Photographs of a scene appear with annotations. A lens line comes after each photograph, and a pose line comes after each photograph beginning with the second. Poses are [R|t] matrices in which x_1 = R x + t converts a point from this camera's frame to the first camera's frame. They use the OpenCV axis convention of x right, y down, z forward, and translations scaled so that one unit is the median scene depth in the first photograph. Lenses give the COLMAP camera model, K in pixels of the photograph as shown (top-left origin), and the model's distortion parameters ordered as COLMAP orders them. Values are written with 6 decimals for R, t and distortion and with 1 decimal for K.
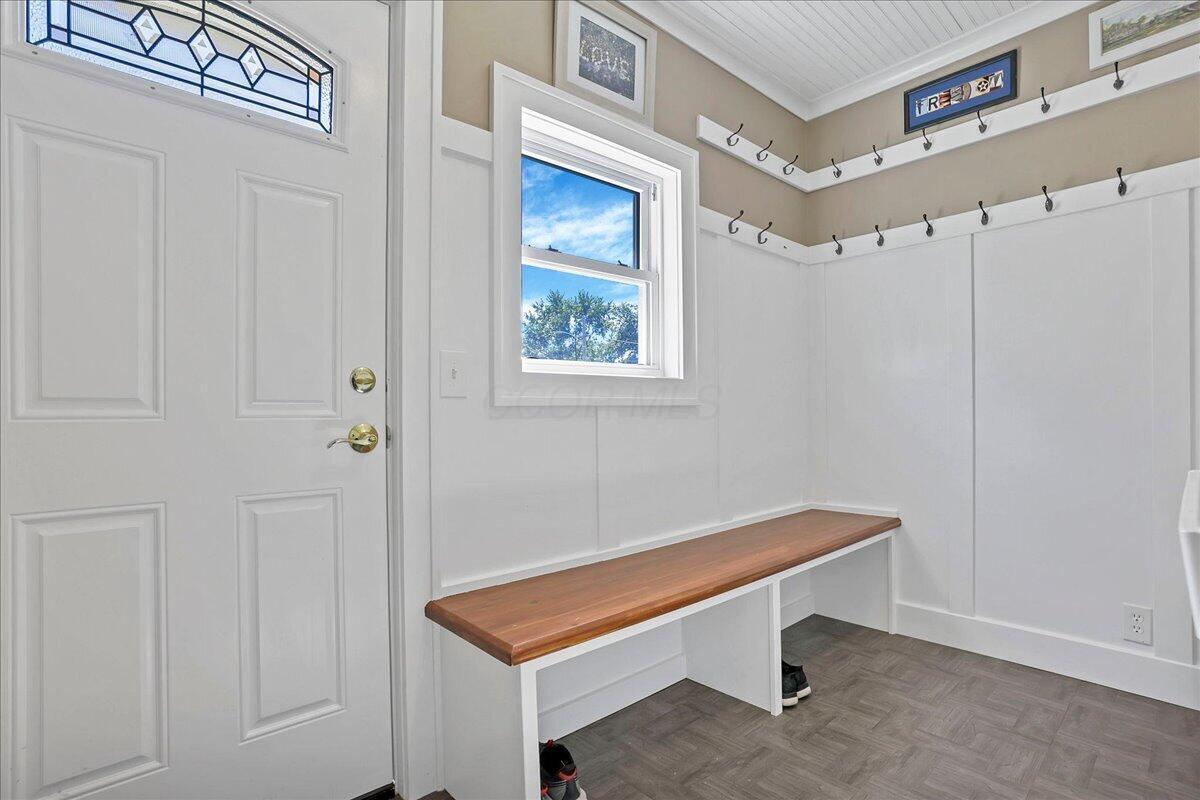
lens RADIAL K [[585.1, 0, 600.0], [0, 585.1, 400.0], [0, 0, 1]] dist [-0.082665, 0.038601]
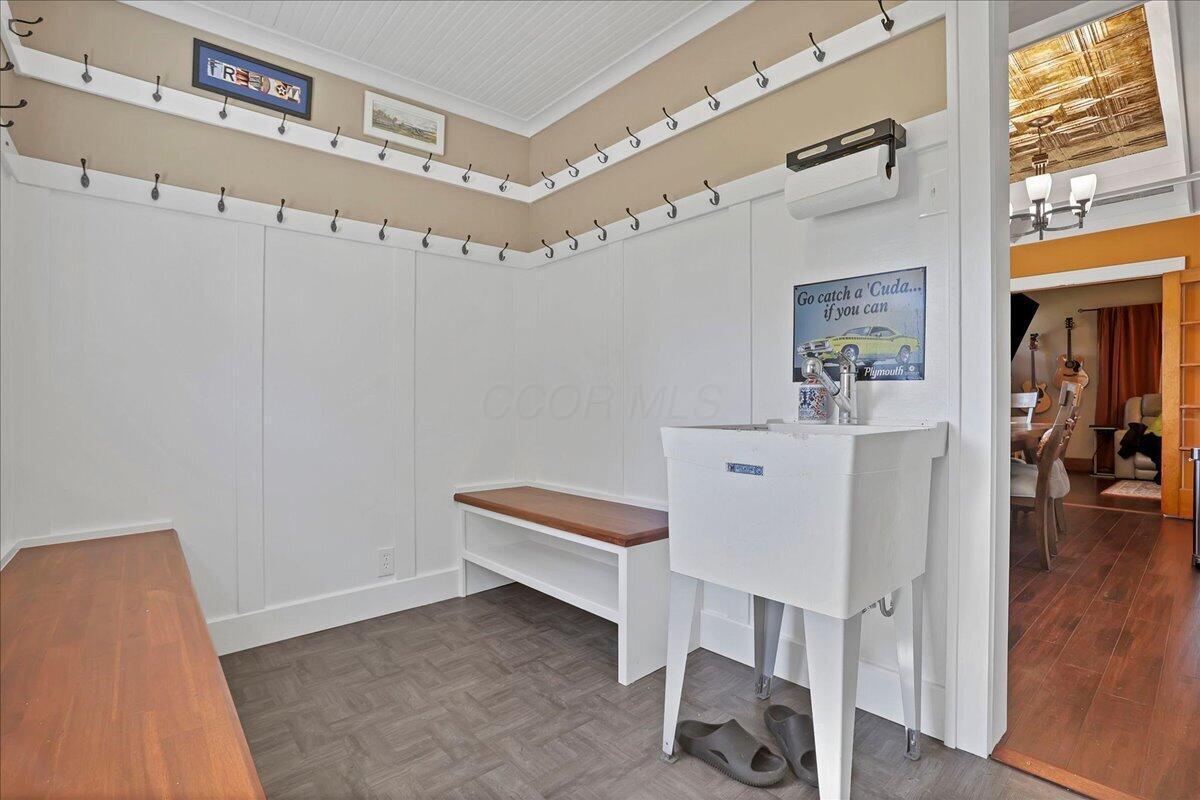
lens RADIAL K [[573.3, 0, 599.5], [0, 573.3, 372.7], [0, 0, 1]] dist [-0.056073, 0.032771]
pose [[0.015488, 0.051229, 0.998567, -0.341203], [-0.019823, 0.998506, -0.050919, 0.007225], [-0.999684, -0.019006, 0.016481, 0.401330]]
